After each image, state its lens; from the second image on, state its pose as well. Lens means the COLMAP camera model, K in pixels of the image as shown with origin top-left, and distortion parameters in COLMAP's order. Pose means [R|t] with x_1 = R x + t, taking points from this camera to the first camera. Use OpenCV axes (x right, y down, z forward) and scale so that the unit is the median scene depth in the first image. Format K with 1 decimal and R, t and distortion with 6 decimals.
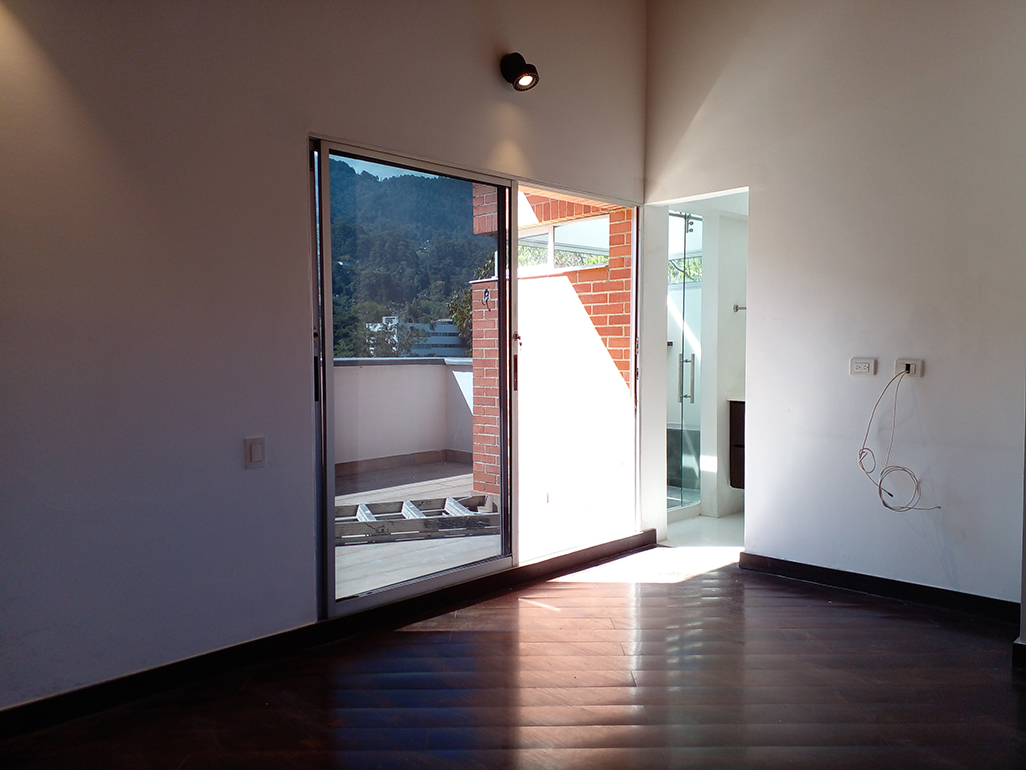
lens RADIAL K [[836.5, 0, 511.4], [0, 836.5, 386.9], [0, 0, 1]] dist [0.064630, -0.069986]
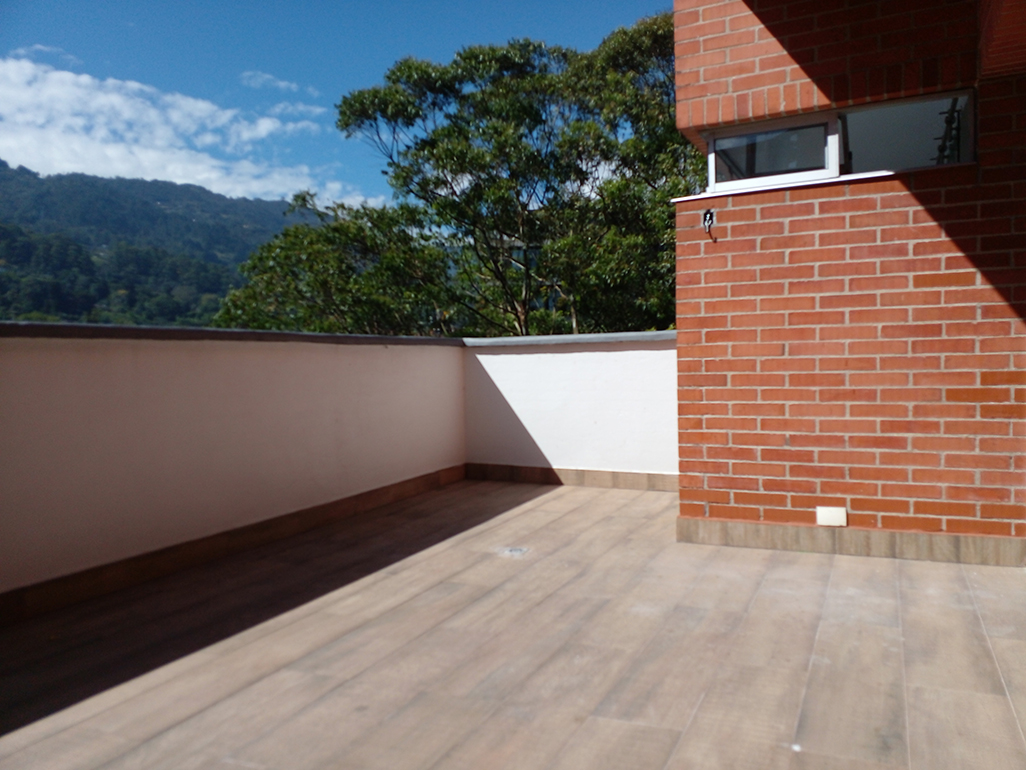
lens RADIAL K [[836.5, 0, 509.2], [0, 836.5, 385.8], [0, 0, 1]] dist [0.064630, -0.069986]
pose [[0.941602, -0.029349, 0.335446, -0.487869], [0.034557, 0.999357, -0.009566, 0.027852], [-0.334949, 0.020599, 0.942011, 0.512684]]
